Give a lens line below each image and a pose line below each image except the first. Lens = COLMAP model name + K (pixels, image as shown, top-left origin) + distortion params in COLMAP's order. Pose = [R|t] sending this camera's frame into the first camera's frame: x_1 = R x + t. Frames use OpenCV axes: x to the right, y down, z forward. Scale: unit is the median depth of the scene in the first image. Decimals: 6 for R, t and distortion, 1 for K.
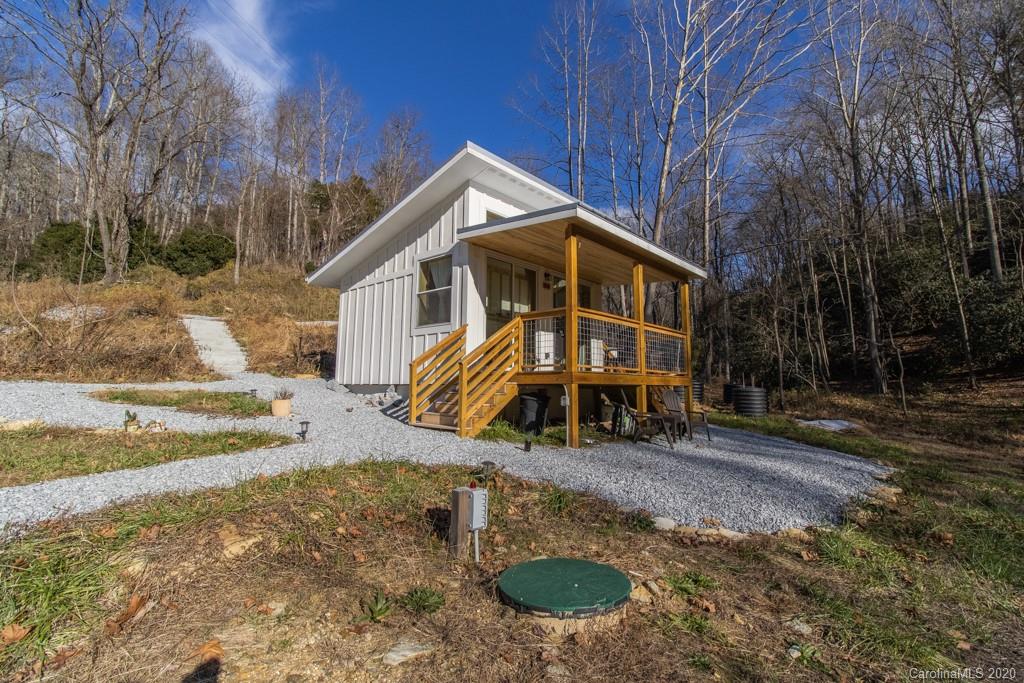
lens RADIAL K [[469.6, 0, 516.7], [0, 469.6, 326.6], [0, 0, 1]] dist [0.000773, 0.000187]
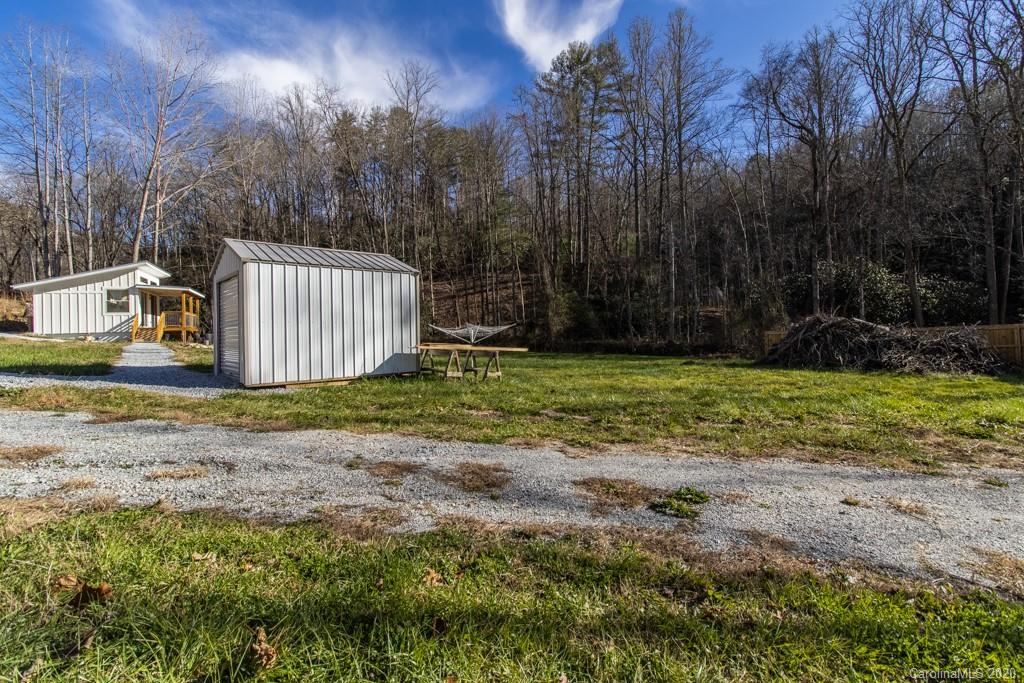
lens RADIAL K [[469.6, 0, 516.7], [0, 469.6, 326.6], [0, 0, 1]] dist [0.000773, 0.000187]
pose [[0.403536, -0.012021, 0.914885, -1.928326], [-0.075731, 0.996044, 0.046491, -0.251041], [-0.911824, -0.088046, 0.401029, -2.592651]]
